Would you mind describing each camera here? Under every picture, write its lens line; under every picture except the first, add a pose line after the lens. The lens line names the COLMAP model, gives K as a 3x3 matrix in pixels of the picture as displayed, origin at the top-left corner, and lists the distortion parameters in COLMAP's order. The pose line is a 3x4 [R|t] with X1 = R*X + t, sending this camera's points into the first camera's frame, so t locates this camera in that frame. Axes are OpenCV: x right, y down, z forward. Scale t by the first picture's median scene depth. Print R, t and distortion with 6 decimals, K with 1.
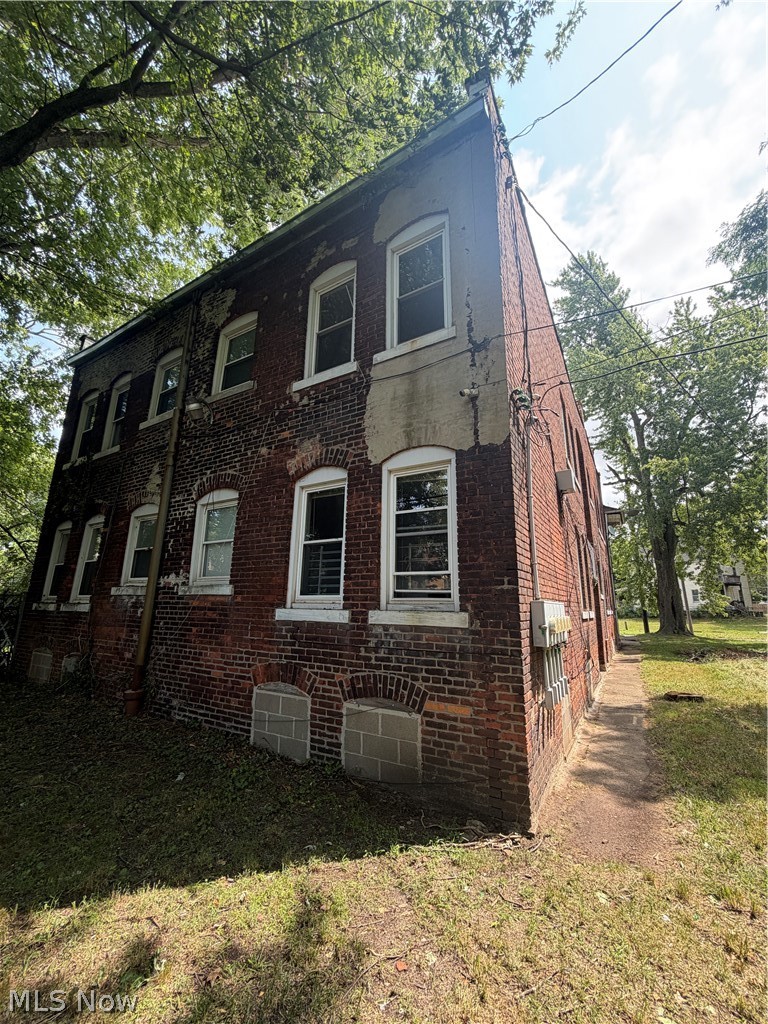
lens RADIAL K [[406.2, 0, 383.4], [0, 406.2, 510.3], [0, 0, 1]] dist [-0.000266, 0.000488]
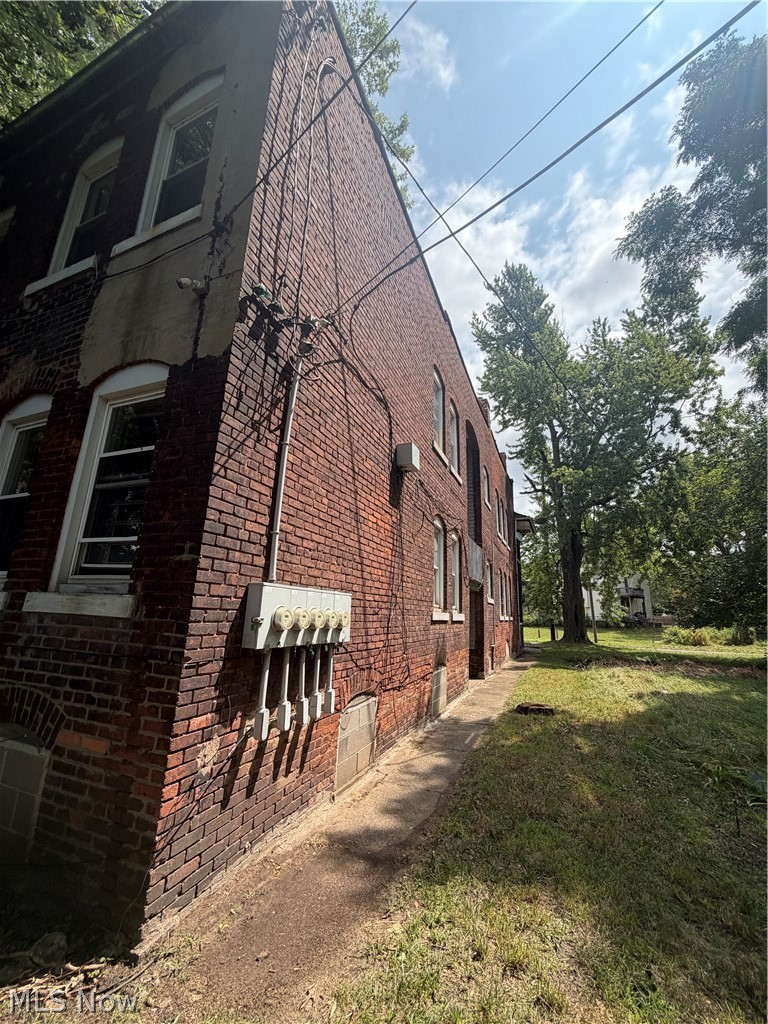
lens RADIAL K [[406.2, 0, 383.0], [0, 406.2, 510.6], [0, 0, 1]] dist [-0.000266, 0.000488]
pose [[0.989678, 0.058228, 0.130948, 0.399002], [-0.056753, 0.998276, -0.014973, 0.078144], [-0.131594, 0.007387, 0.991276, 0.223549]]
